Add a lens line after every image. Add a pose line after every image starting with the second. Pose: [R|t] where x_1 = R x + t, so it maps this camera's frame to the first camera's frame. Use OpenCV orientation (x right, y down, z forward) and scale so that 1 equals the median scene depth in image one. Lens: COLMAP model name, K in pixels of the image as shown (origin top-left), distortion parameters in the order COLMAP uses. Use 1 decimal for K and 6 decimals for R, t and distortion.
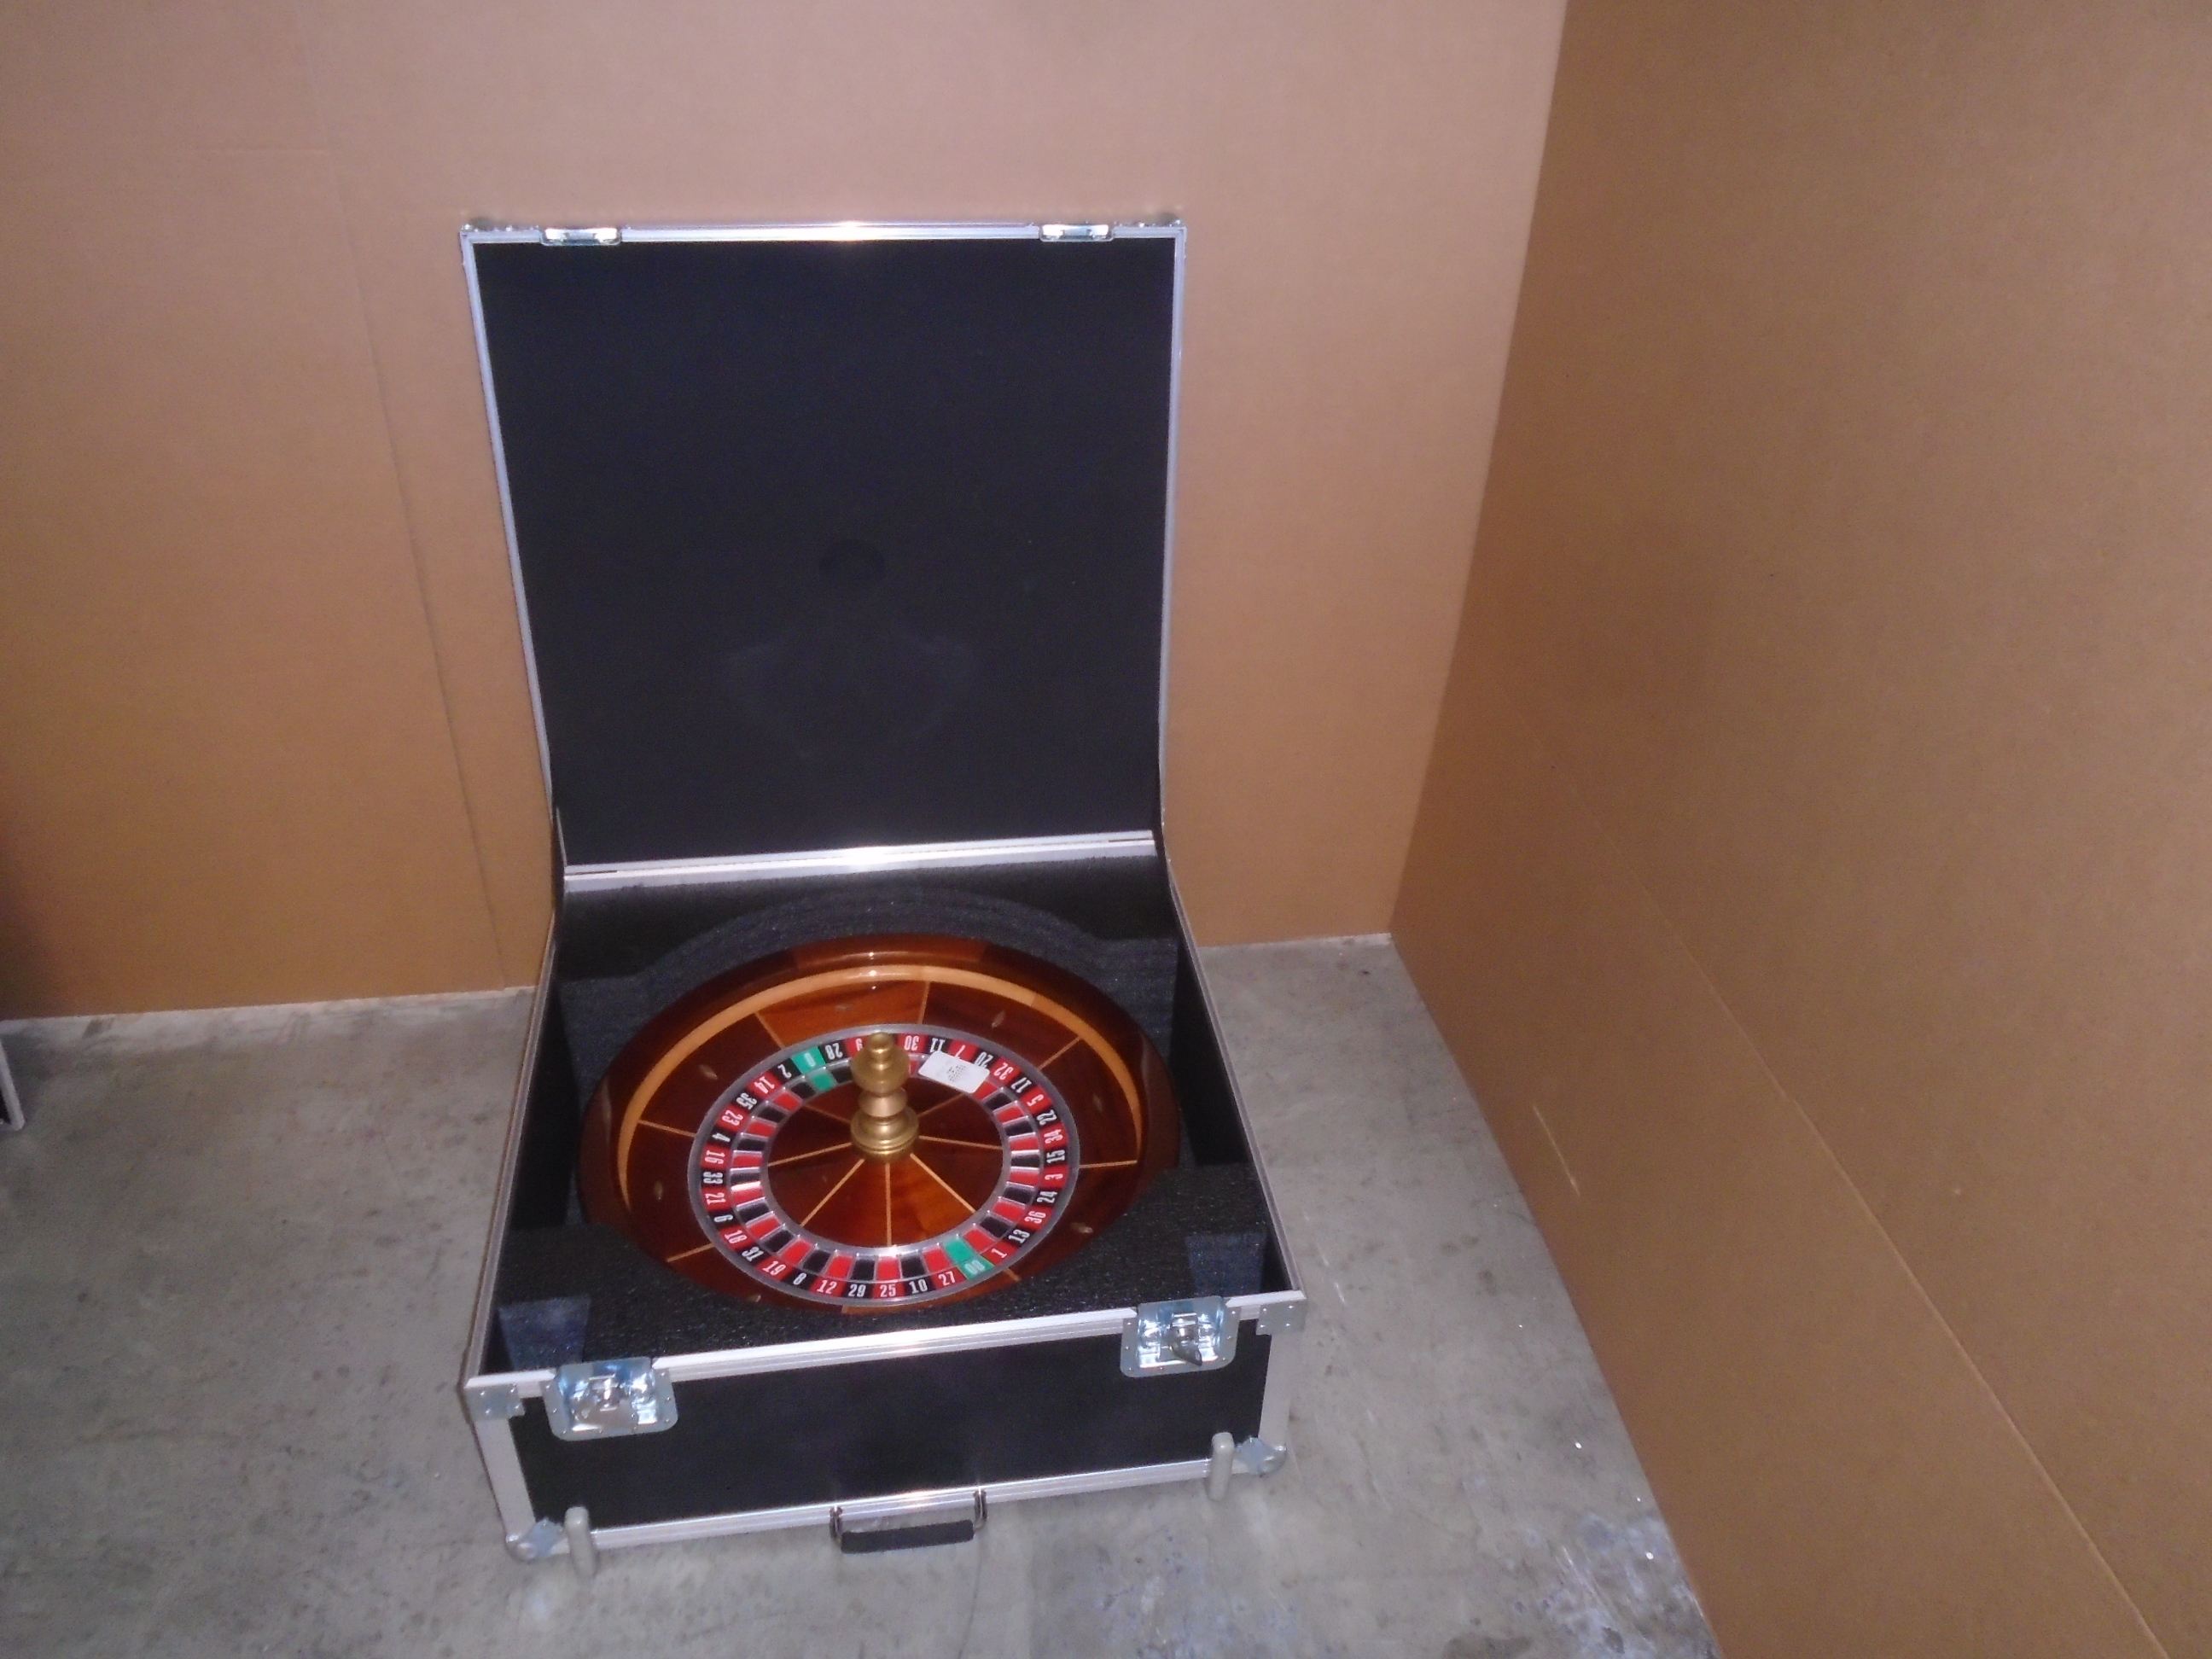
lens RADIAL K [[1682.6, 0, 1107.2], [0, 1682.6, 825.1], [0, 0, 1]] dist [-0.015689, 0.005055]
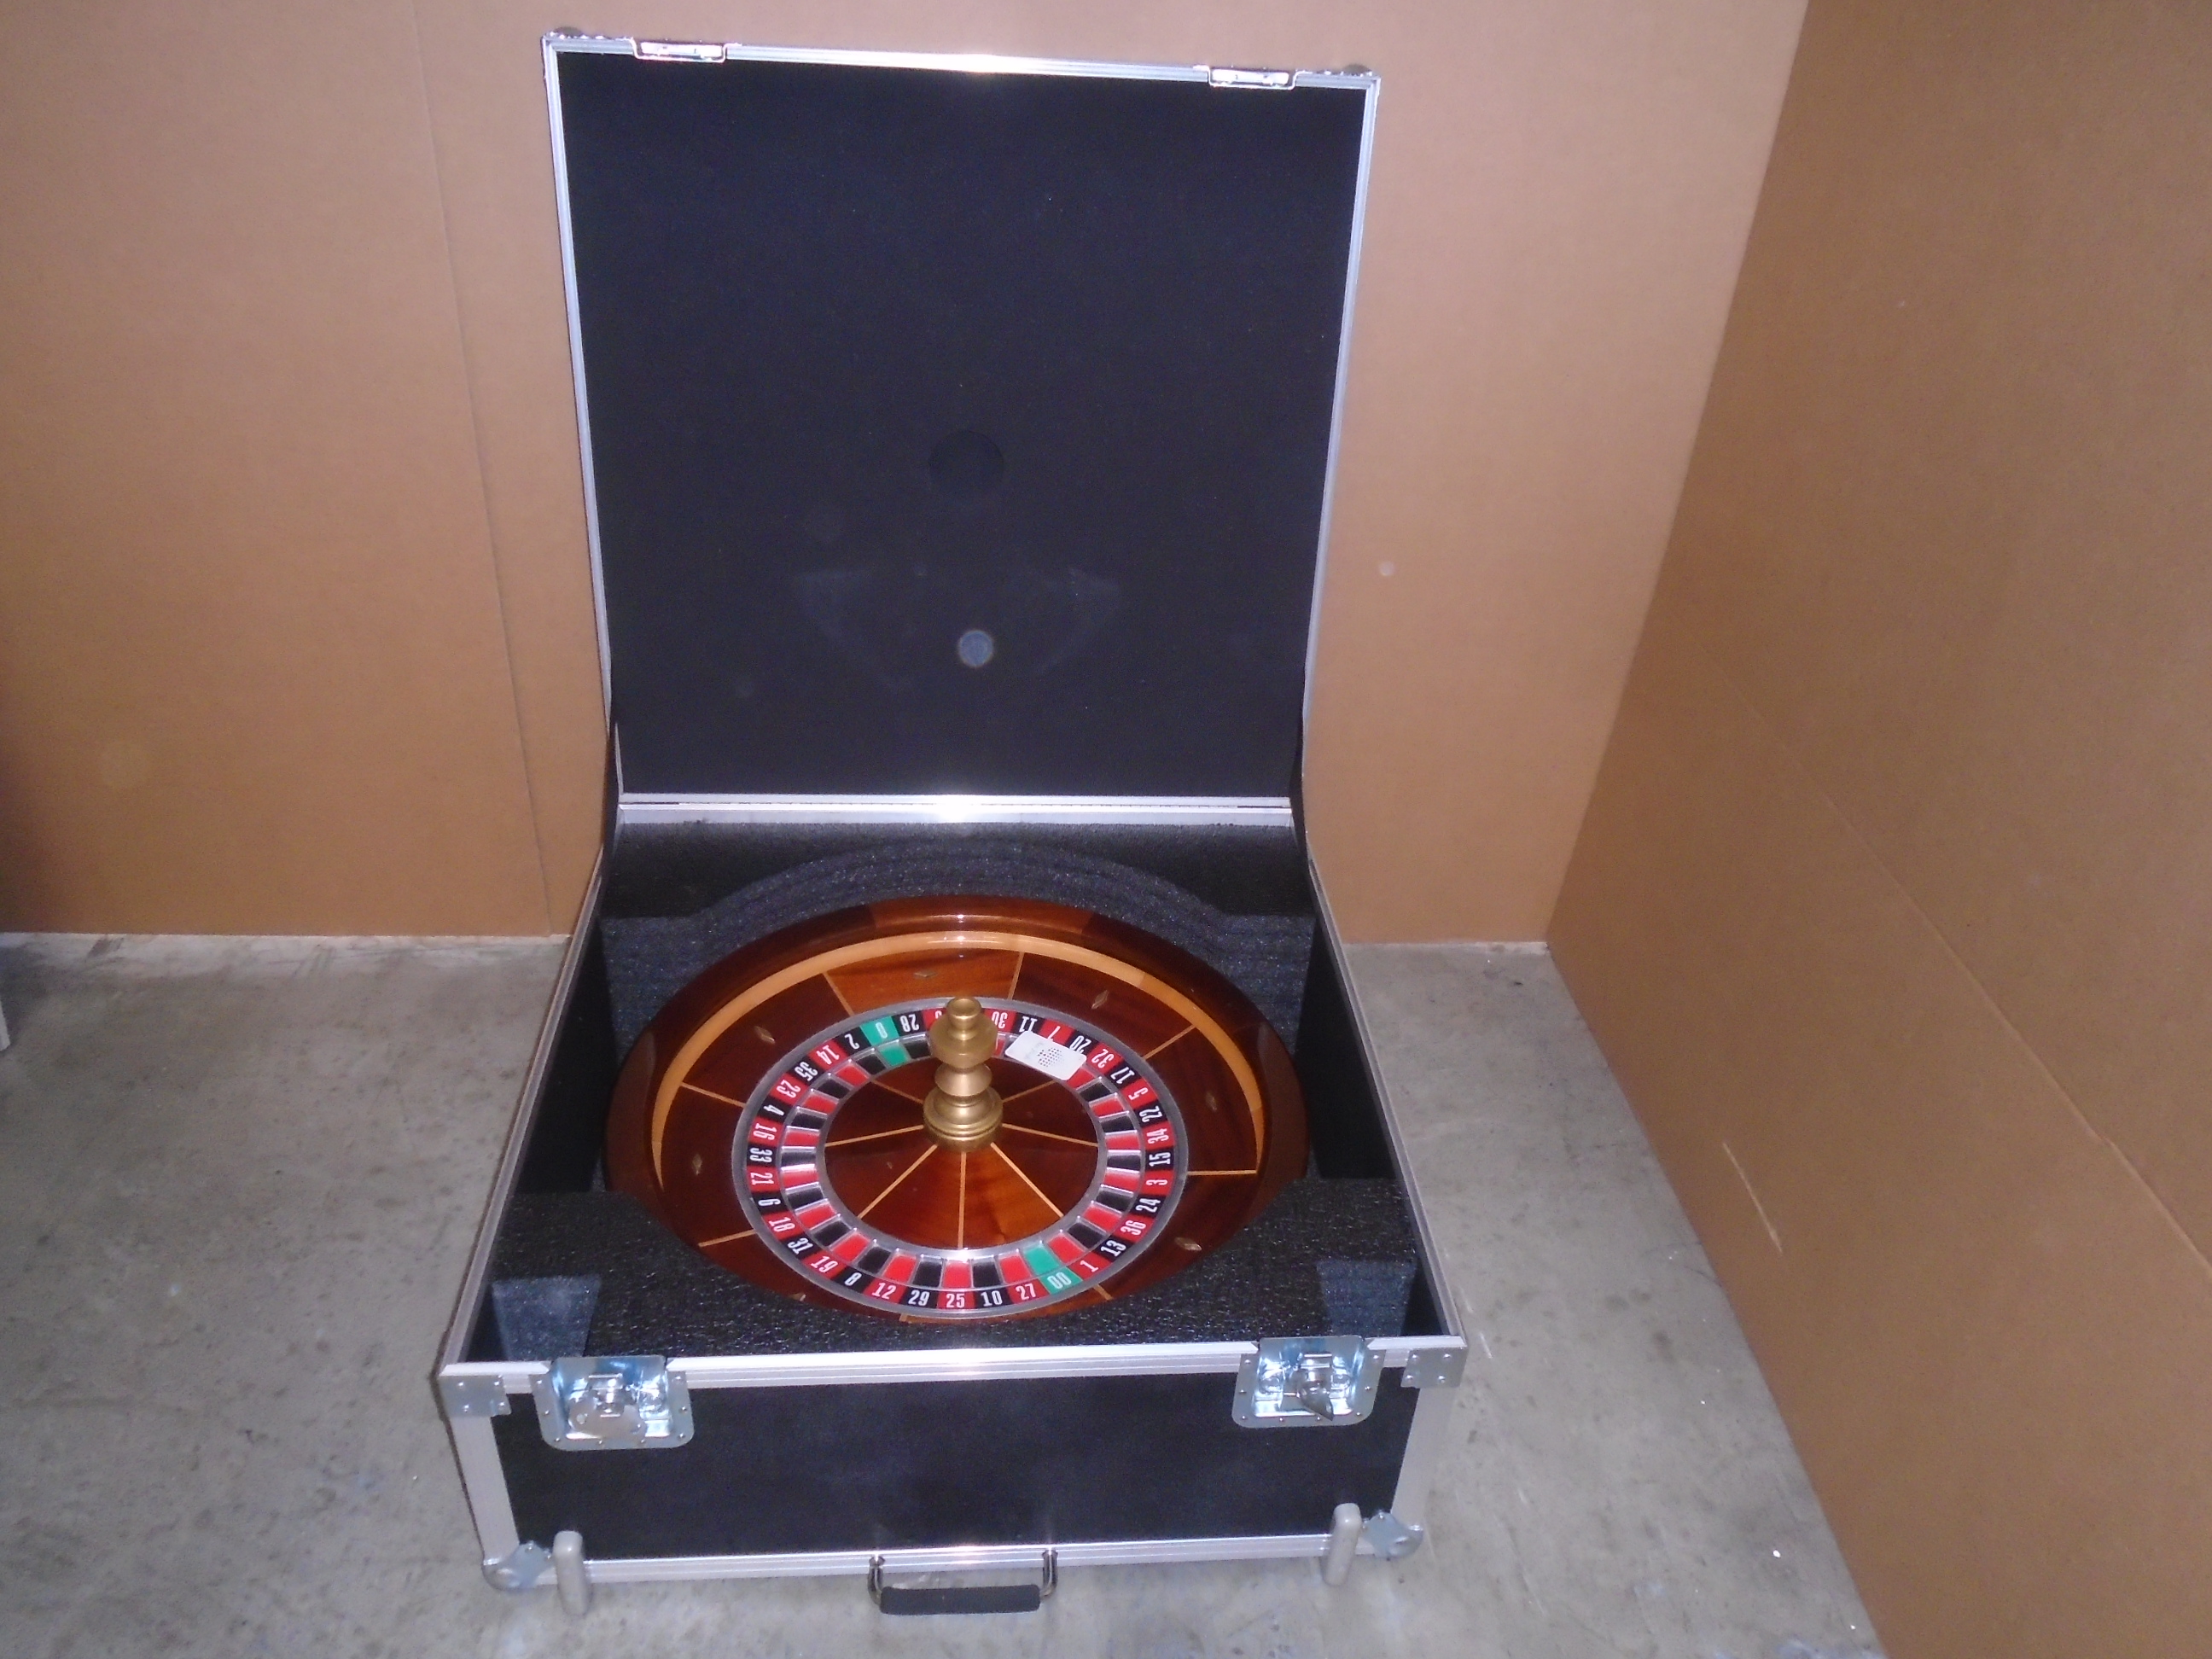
lens RADIAL K [[1682.6, 0, 1107.3], [0, 1682.6, 827.3], [0, 0, 1]] dist [-0.015689, 0.005055]
pose [[0.996714, 0.061368, -0.052870, -0.022813], [-0.062553, 0.997819, -0.021068, 0.049412], [0.051461, 0.024305, 0.998379, 0.145912]]
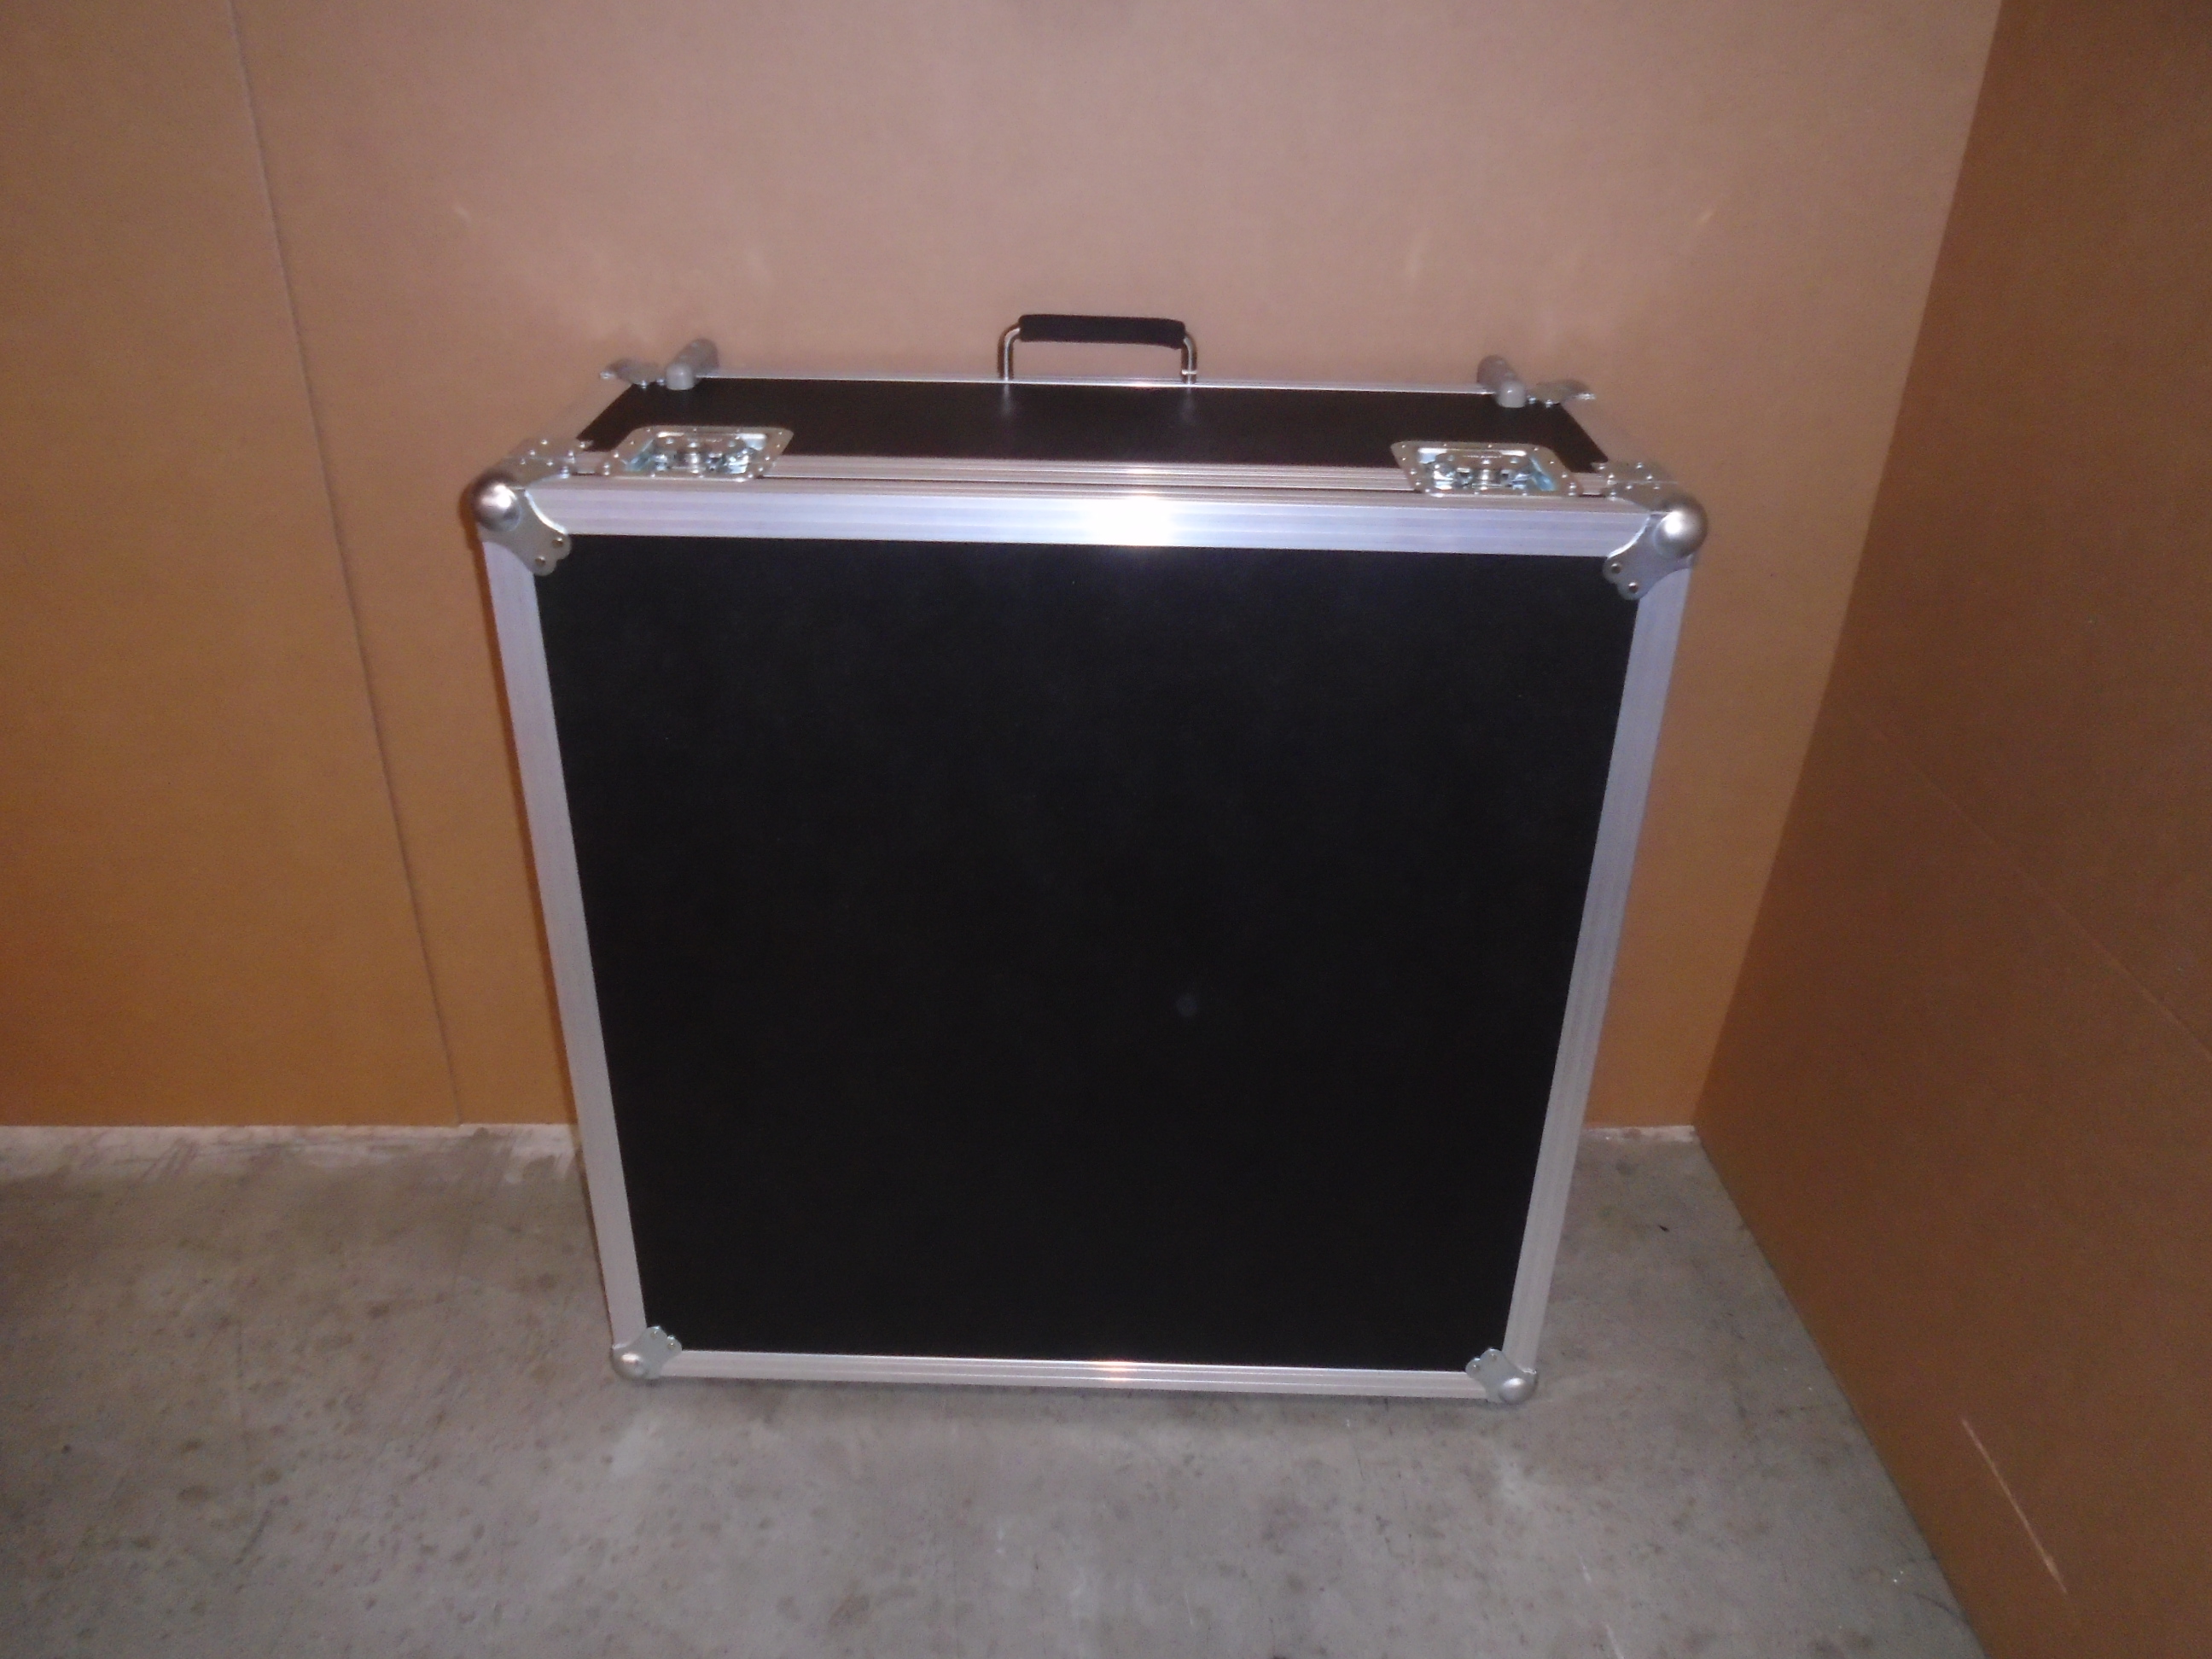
lens RADIAL K [[1682.6, 0, 1105.6], [0, 1682.6, 829.1], [0, 0, 1]] dist [-0.015689, 0.005055]
pose [[0.993016, 0.045009, -0.109061, -0.004935], [-0.054777, 0.994587, -0.088296, 0.022139], [0.104496, 0.093653, 0.990106, 0.358870]]
